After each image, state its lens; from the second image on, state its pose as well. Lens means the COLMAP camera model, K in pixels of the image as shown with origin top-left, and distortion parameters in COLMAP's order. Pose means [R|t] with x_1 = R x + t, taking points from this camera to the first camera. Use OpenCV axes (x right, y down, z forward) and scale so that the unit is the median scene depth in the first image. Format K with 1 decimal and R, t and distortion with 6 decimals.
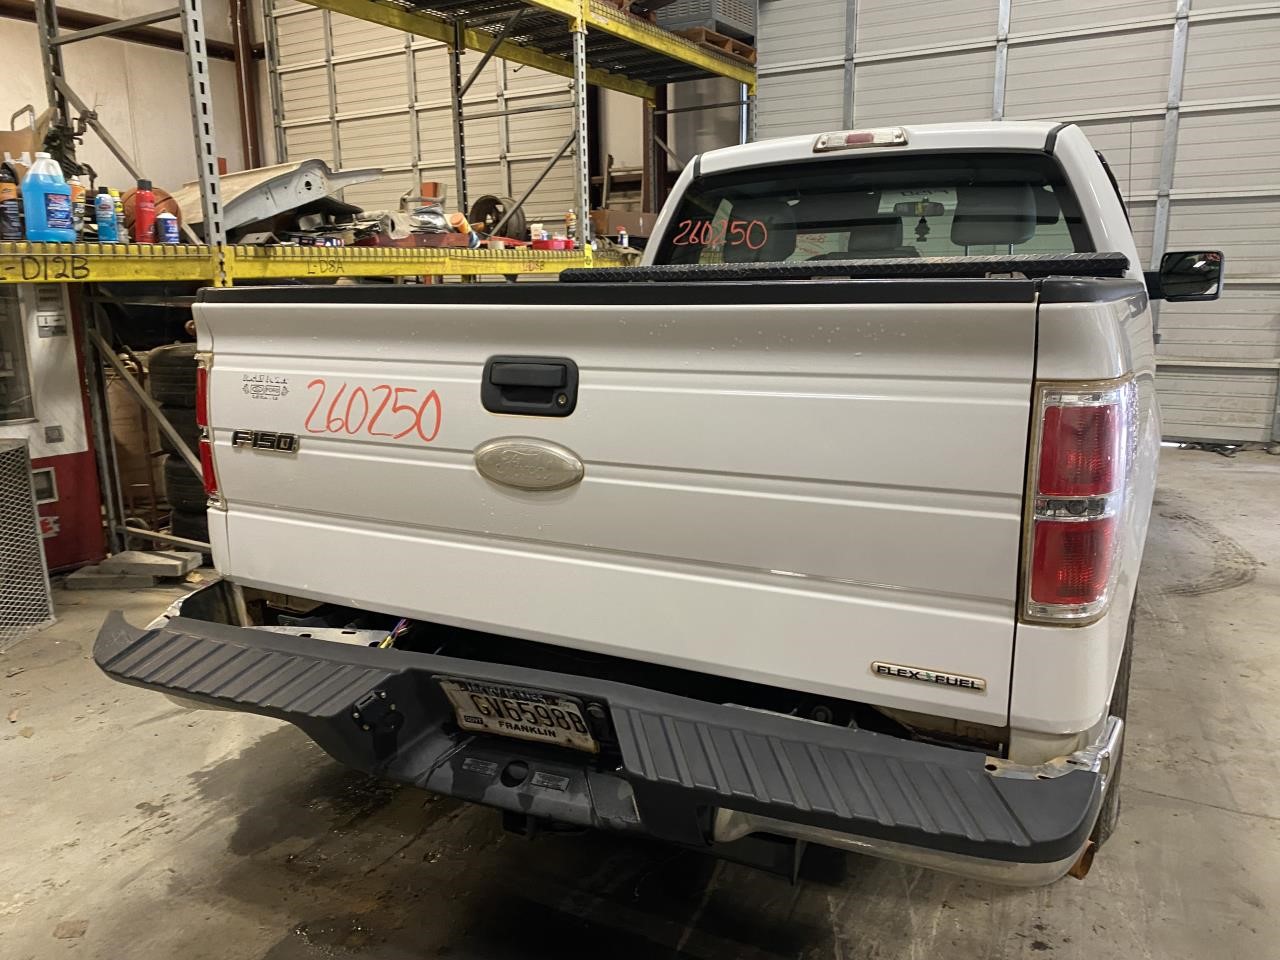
lens RADIAL K [[973.5, 0, 631.2], [0, 973.5, 485.8], [0, 0, 1]] dist [0.026977, -0.022566]
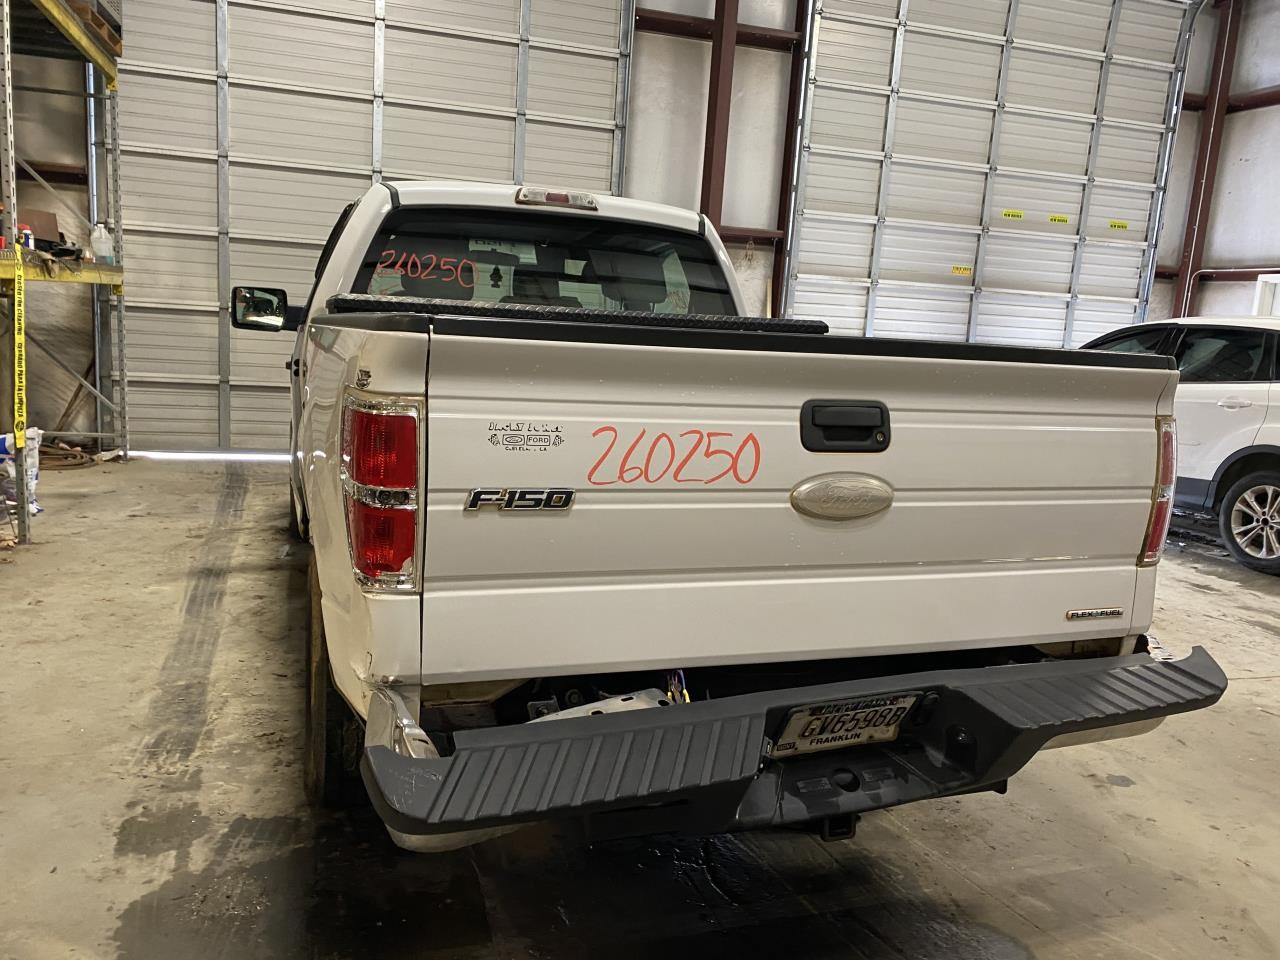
lens RADIAL K [[973.5, 0, 614.7], [0, 973.5, 469.4], [0, 0, 1]] dist [0.026977, -0.022566]
pose [[0.685318, -0.058642, 0.725879, -0.955343], [0.089631, 0.995966, -0.004160, -0.062787], [-0.722707, 0.067912, 0.687810, 0.365272]]
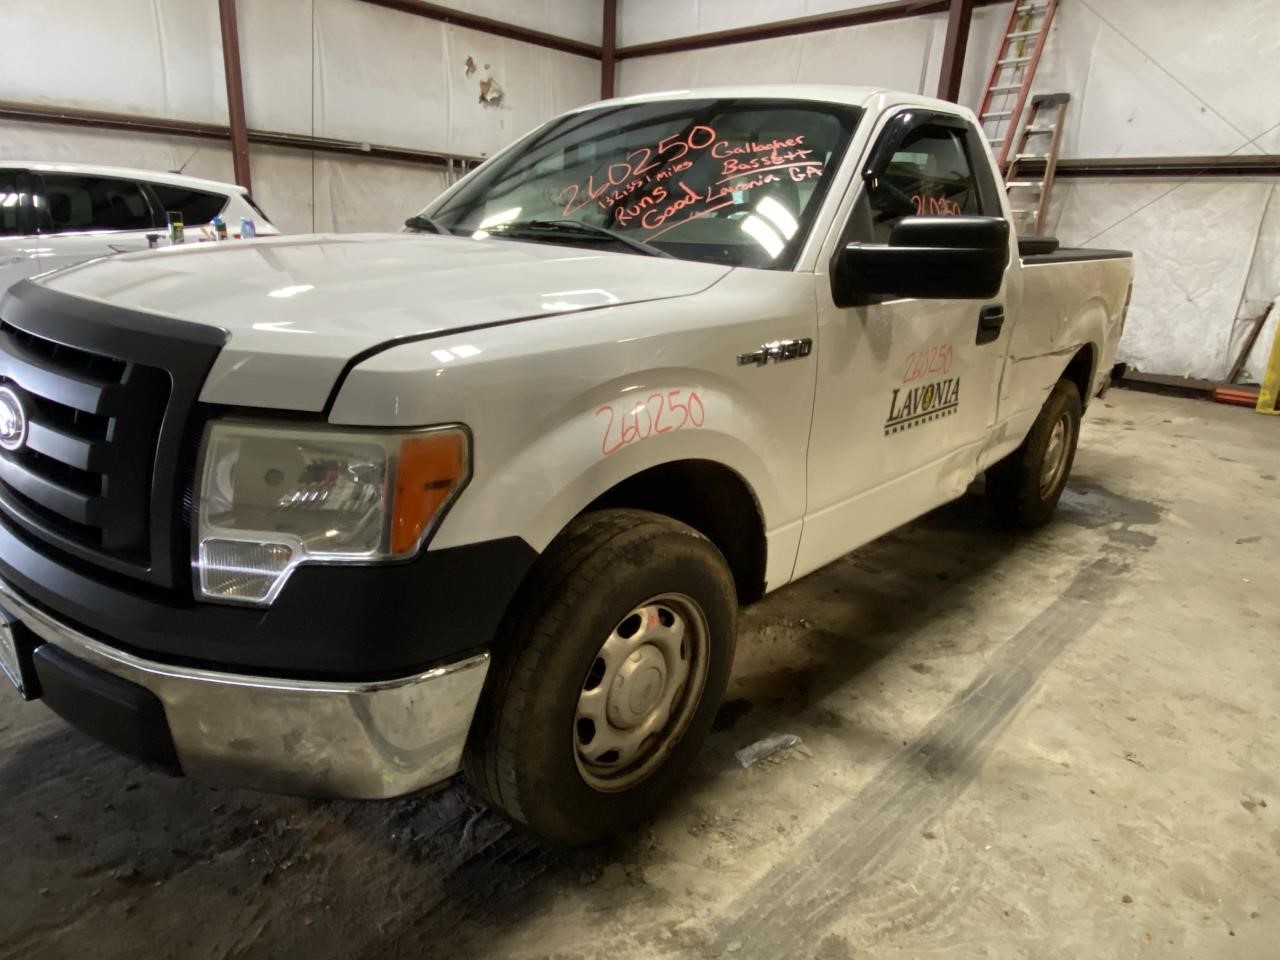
lens RADIAL K [[804.7, 0, 636.1], [0, 804.7, 489.3], [0, 0, 1]] dist [0.034435, -0.027089]
pose [[-0.969270, -0.107218, 0.221404, 0.321714], [0.016289, 0.870072, 0.492656, -0.797722], [-0.245459, 0.481123, -0.841588, 3.701941]]
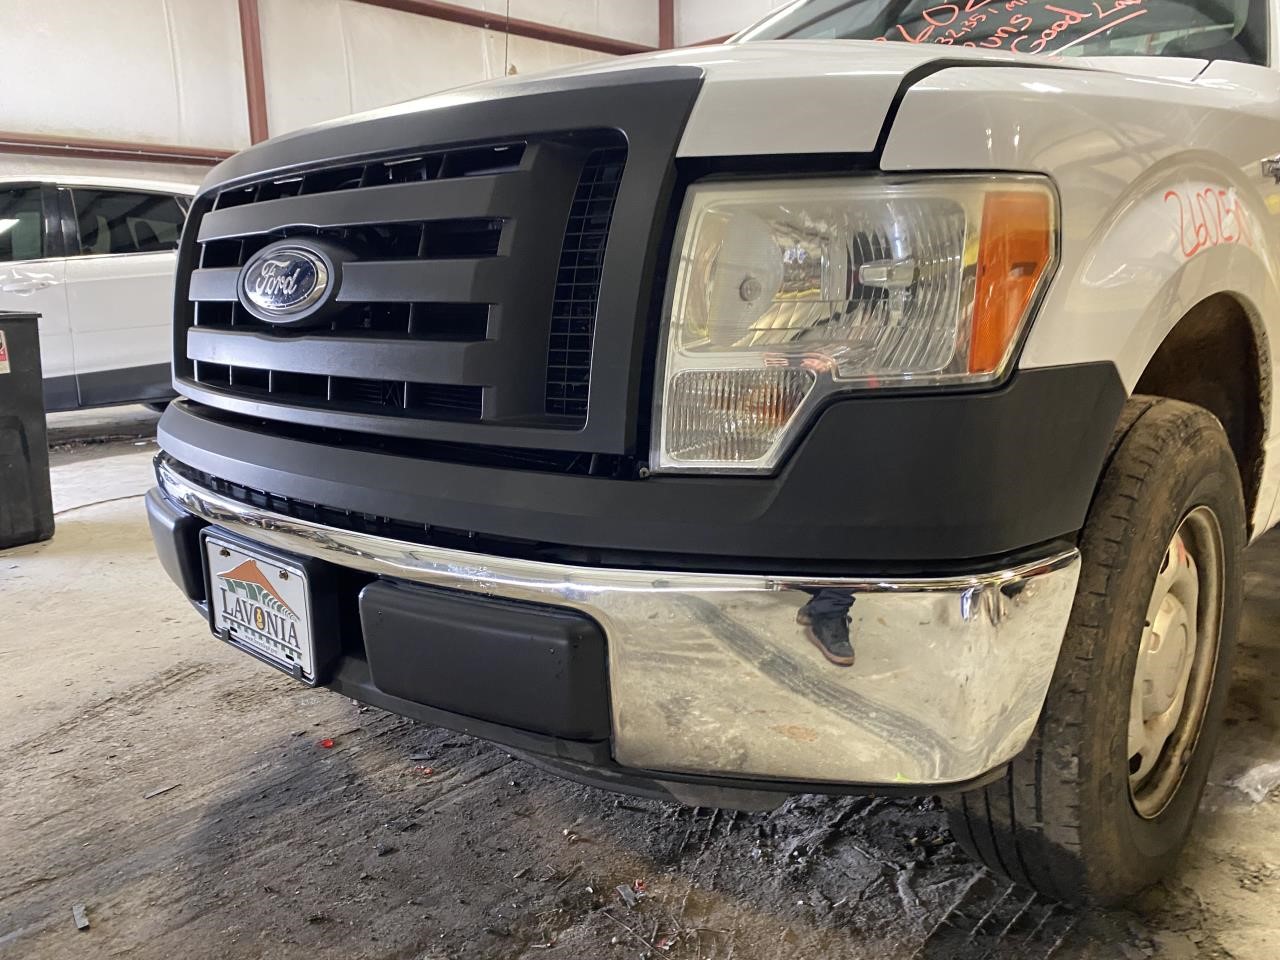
lens RADIAL K [[973.5, 0, 627.5], [0, 973.5, 469.3], [0, 0, 1]] dist [0.026977, -0.022566]
pose [[-0.962112, -0.024981, 0.271506, 0.691315], [0.083355, 0.921169, 0.380131, -0.592047], [-0.259599, 0.388360, -0.884186, 3.742034]]
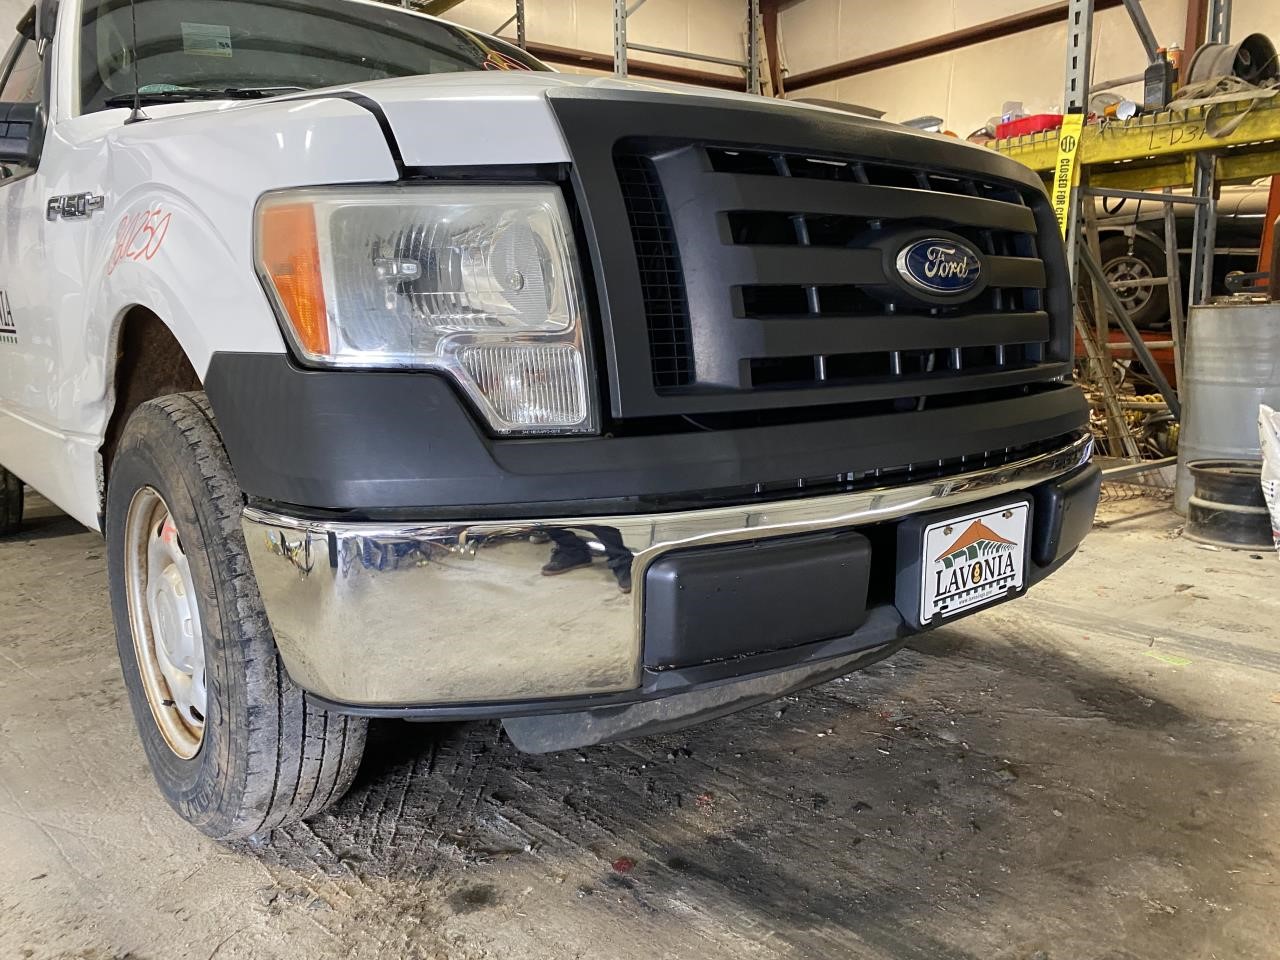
lens RADIAL K [[973.5, 0, 633.7], [0, 973.5, 481.3], [0, 0, 1]] dist [0.026977, -0.022566]
pose [[-0.381801, 0.175526, -0.907424, 1.928706], [-0.175071, 0.950292, 0.257480, -0.467087], [0.907512, 0.257170, -0.332092, 3.220164]]
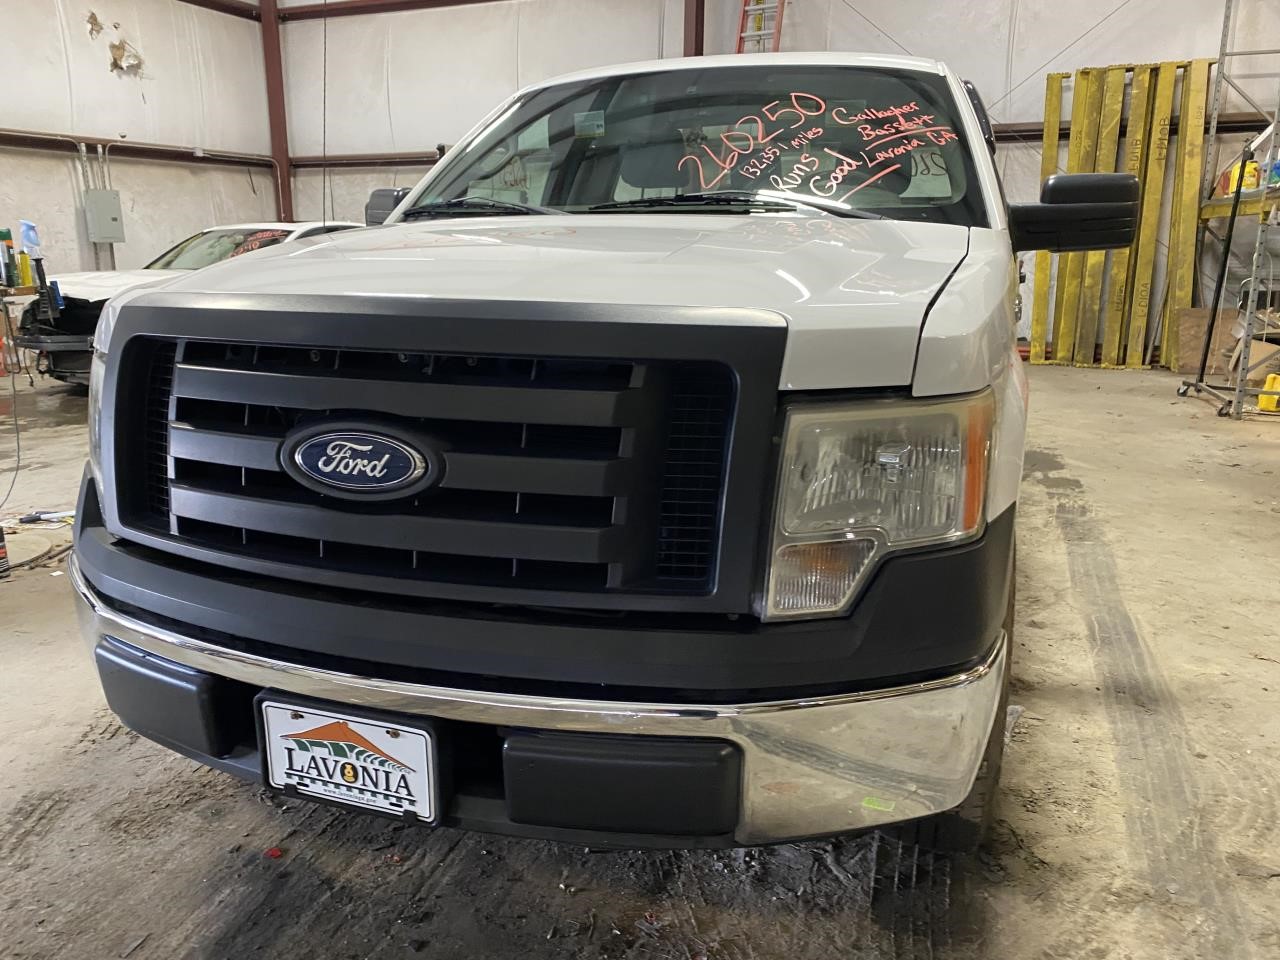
lens RADIAL K [[973.5, 0, 624.7], [0, 973.5, 467.4], [0, 0, 1]] dist [0.026977, -0.022566]
pose [[-0.990533, 0.045714, -0.129439, 1.011536], [-0.015443, 0.899829, 0.435970, -0.793915], [0.136402, 0.433842, -0.890604, 3.830468]]
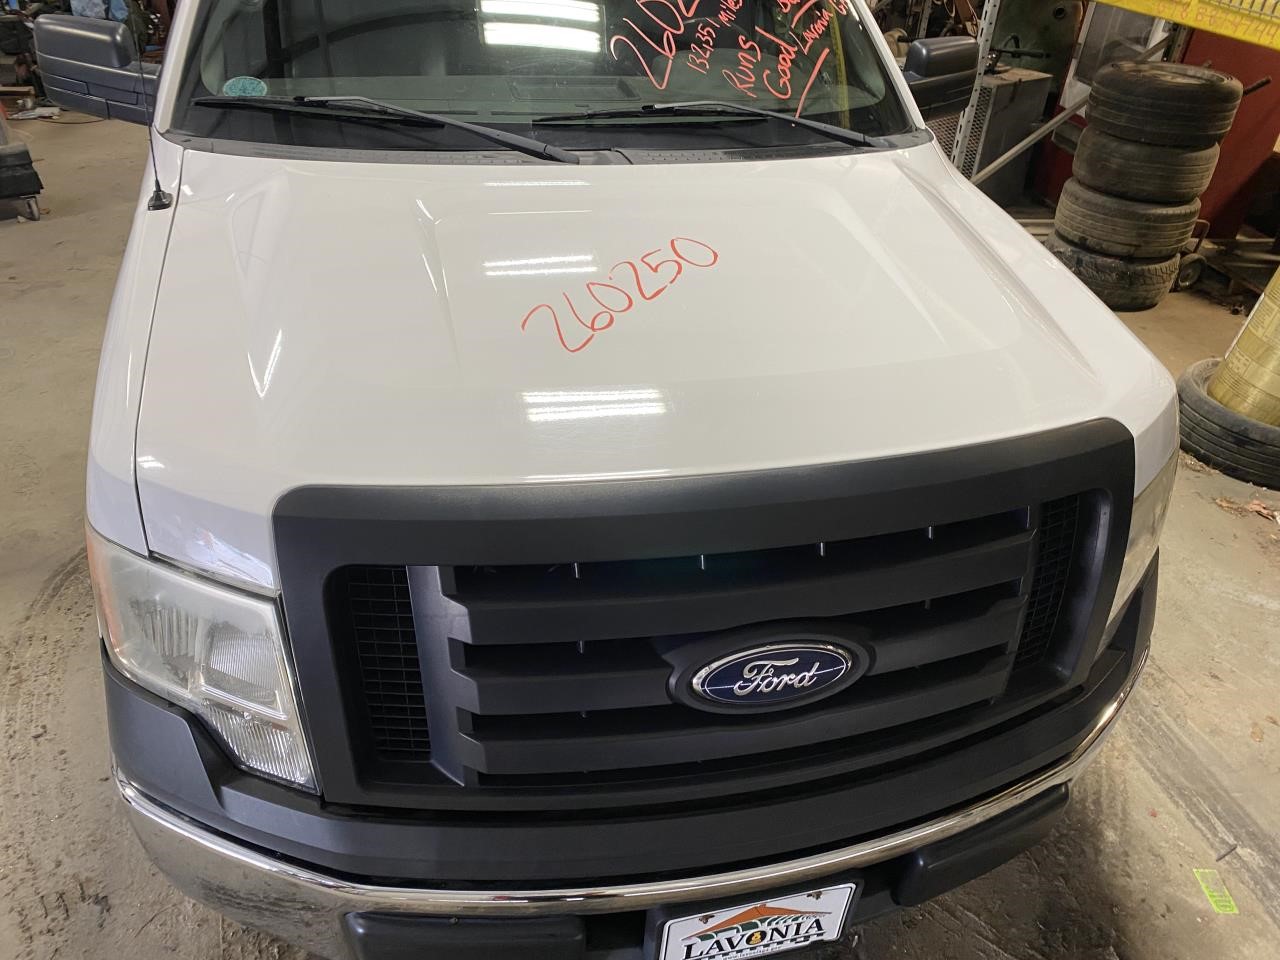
lens RADIAL K [[973.5, 0, 640.2], [0, 973.5, 472.1], [0, 0, 1]] dist [0.026977, -0.022566]
pose [[-0.749430, 0.339242, -0.568567, 1.506871], [-0.182690, 0.719459, 0.670077, -0.987773], [0.636379, 0.606047, -0.477208, 3.313355]]
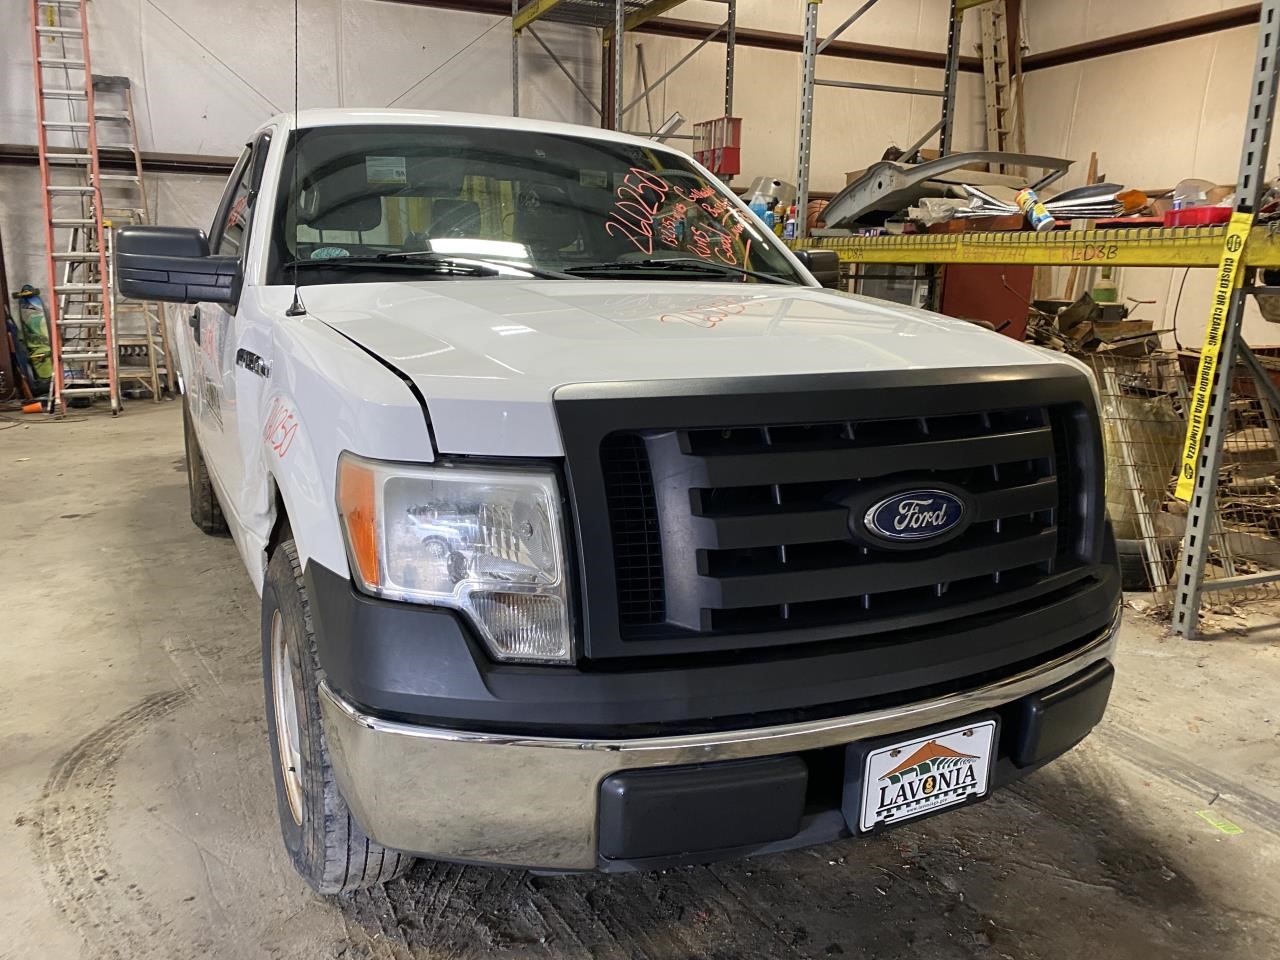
lens RADIAL K [[973.5, 0, 640.0], [0, 973.5, 487.9], [0, 0, 1]] dist [0.026977, -0.022566]
pose [[-0.577670, 0.184870, -0.795060, 1.929192], [-0.185825, 0.918657, 0.348625, -0.746006], [0.794838, 0.349132, -0.496326, 3.363793]]
